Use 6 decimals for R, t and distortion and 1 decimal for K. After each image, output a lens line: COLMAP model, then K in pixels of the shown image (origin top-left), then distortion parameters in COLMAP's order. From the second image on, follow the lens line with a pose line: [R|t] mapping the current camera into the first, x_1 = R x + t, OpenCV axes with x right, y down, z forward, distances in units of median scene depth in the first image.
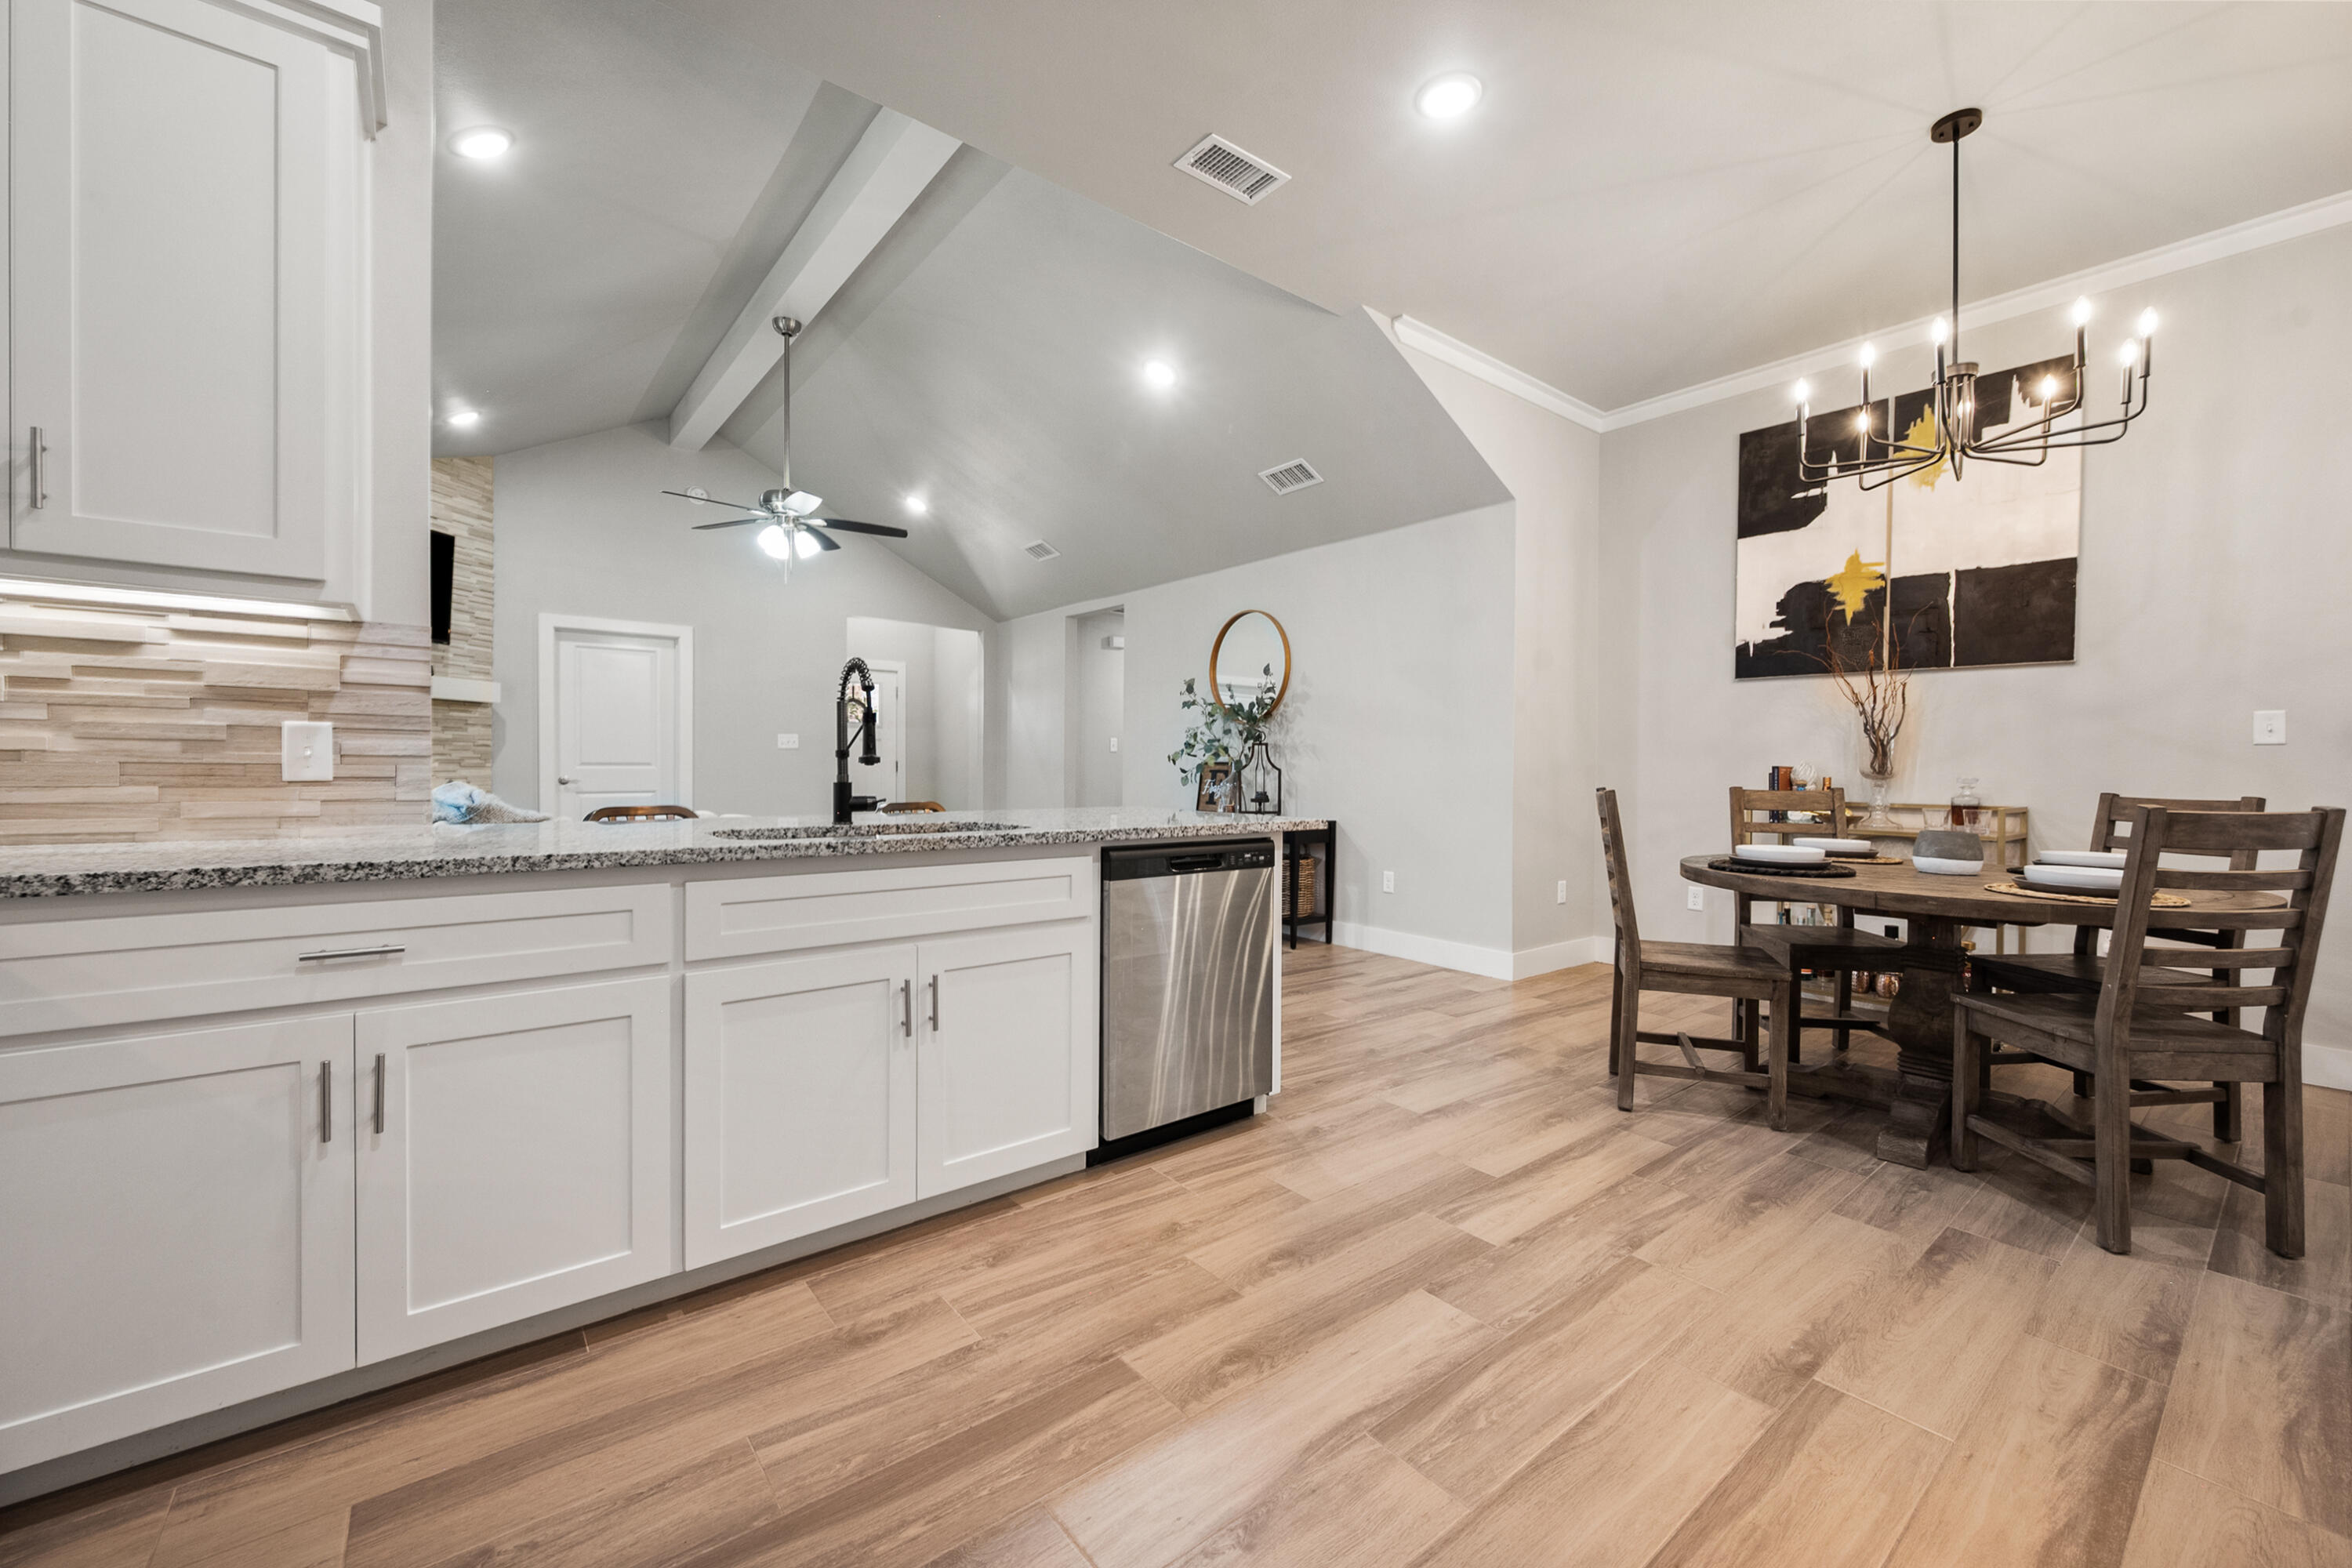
lens RADIAL K [[939.8, 0, 1176.5], [0, 939.8, 777.4], [0, 0, 1]] dist [-0.004193, 0.000943]
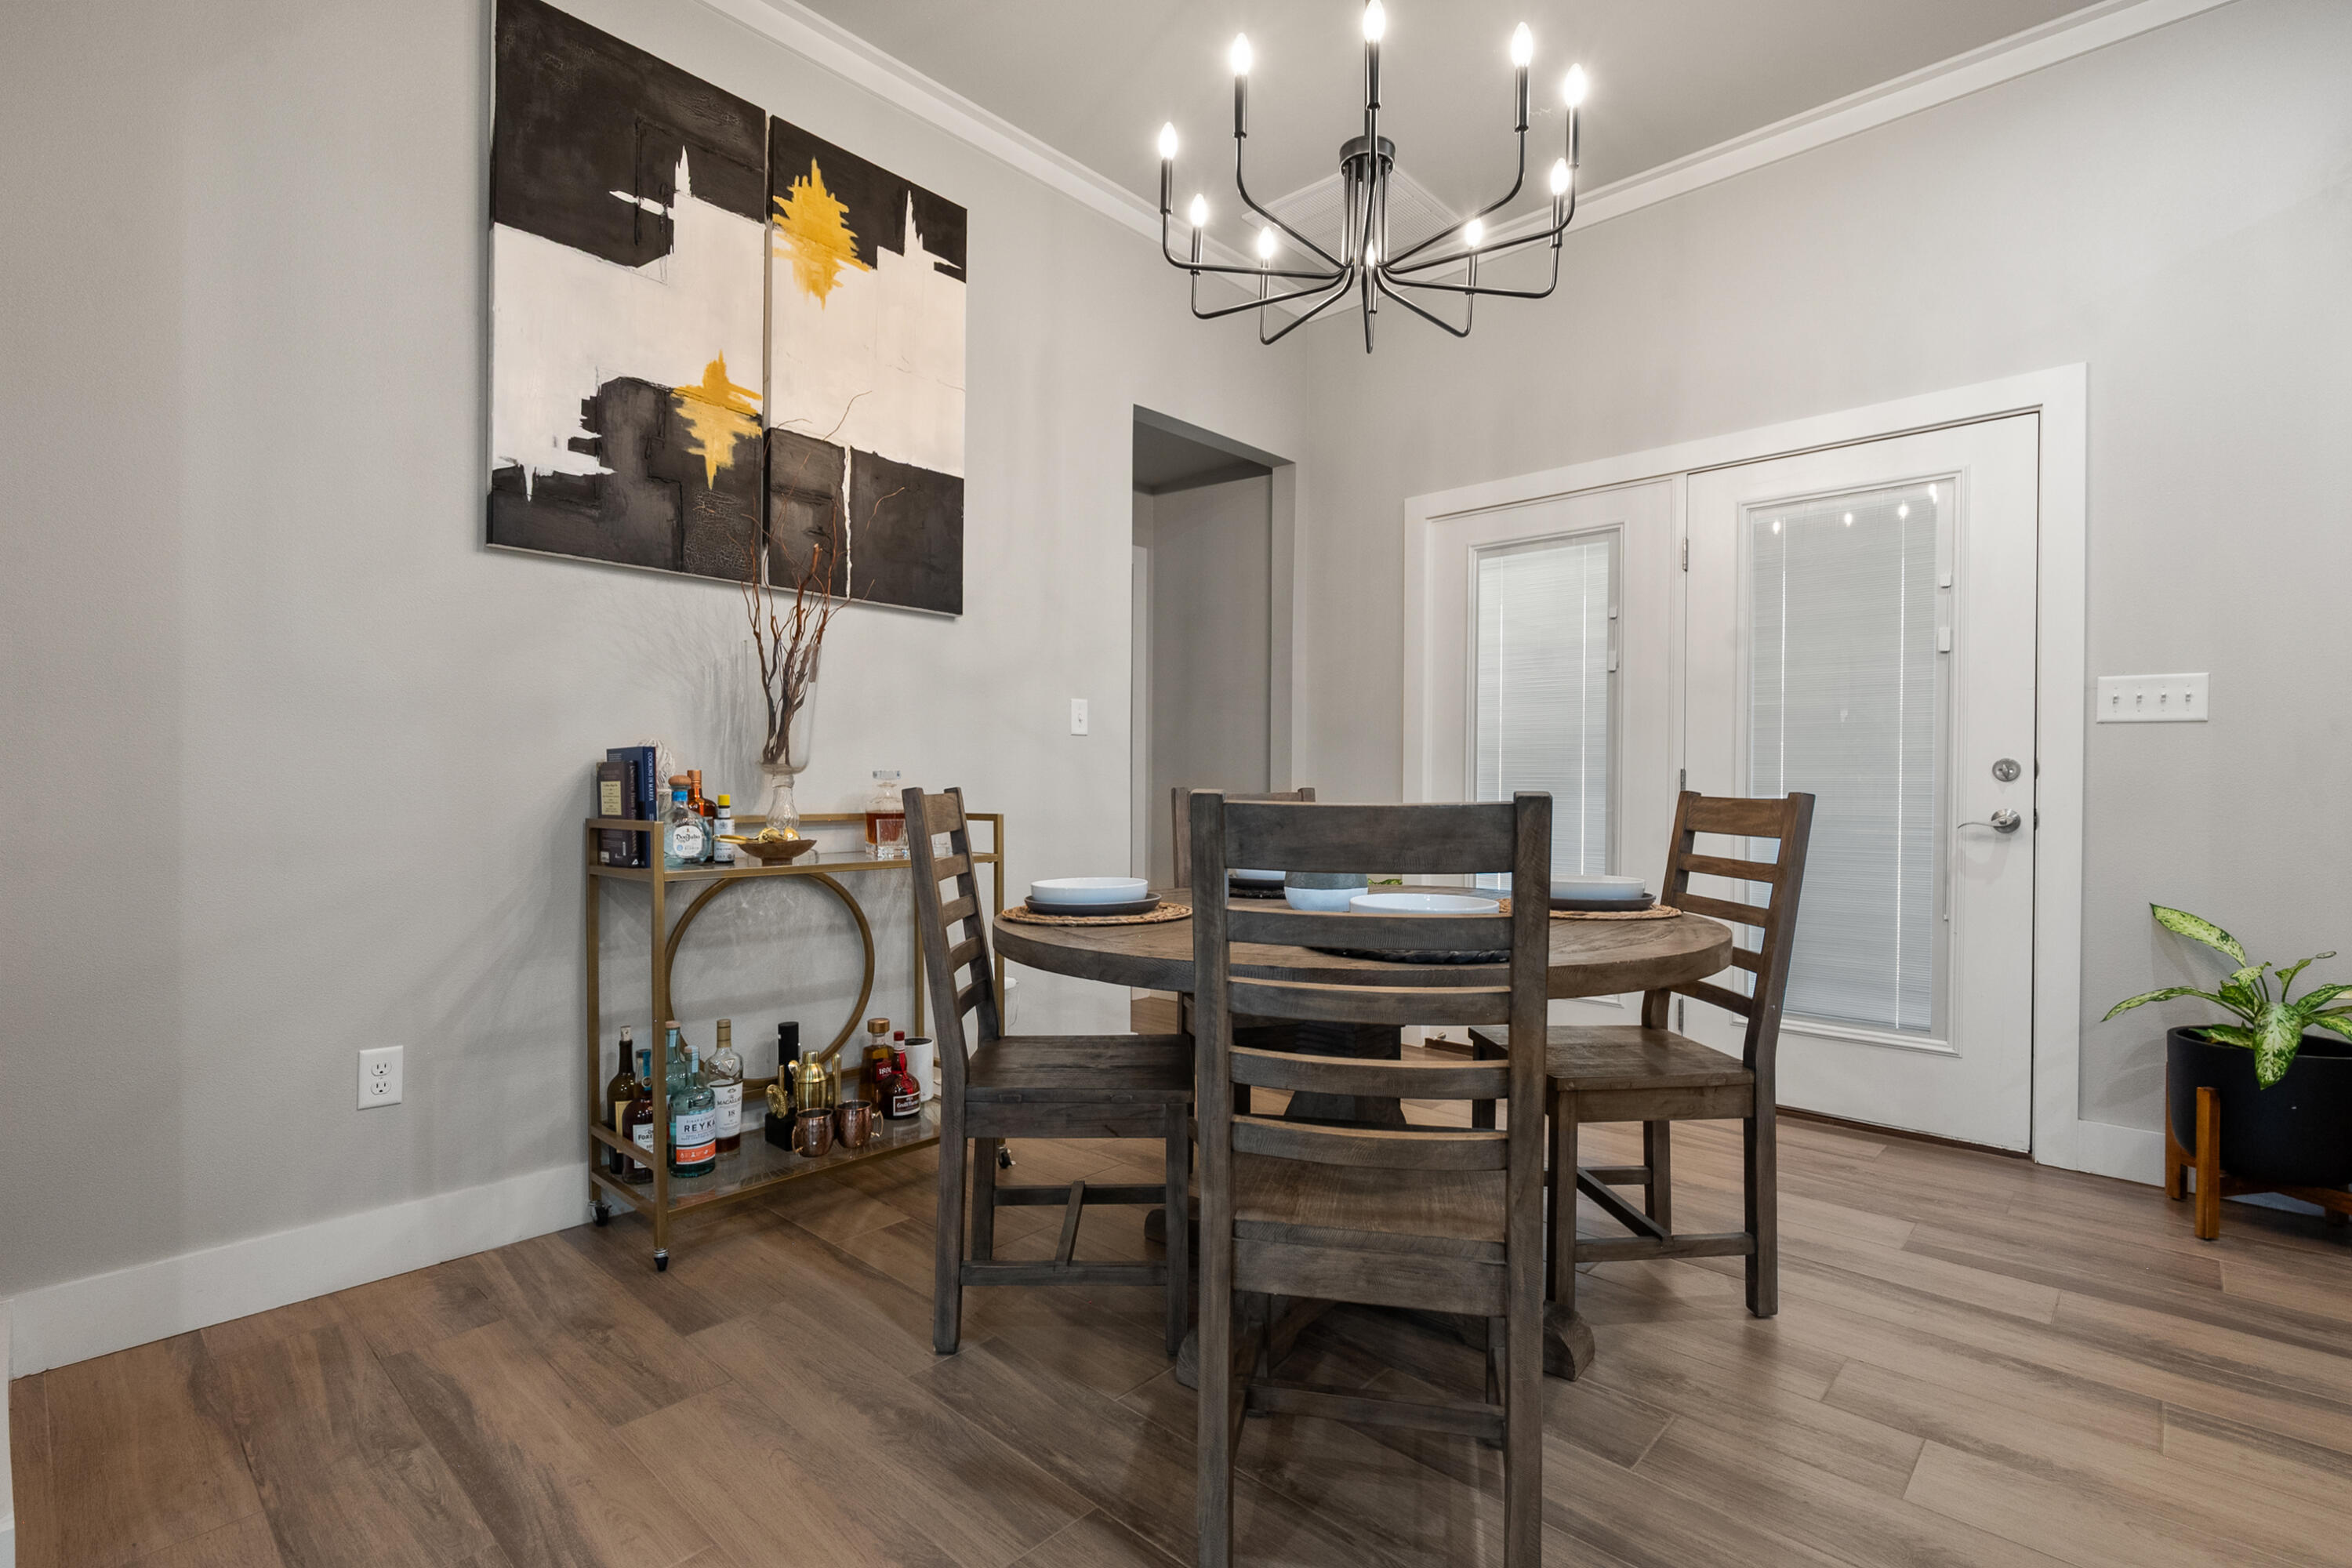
lens RADIAL K [[1097.5, 0, 1171.8], [0, 1097.5, 787.0], [0, 0, 1]] dist [0.001151, -0.000180]
pose [[-0.159797, -0.014800, 0.987039, 0.048164], [0.004918, 0.999863, 0.015789, 0.000786], [-0.987138, 0.007377, -0.159702, 0.841140]]
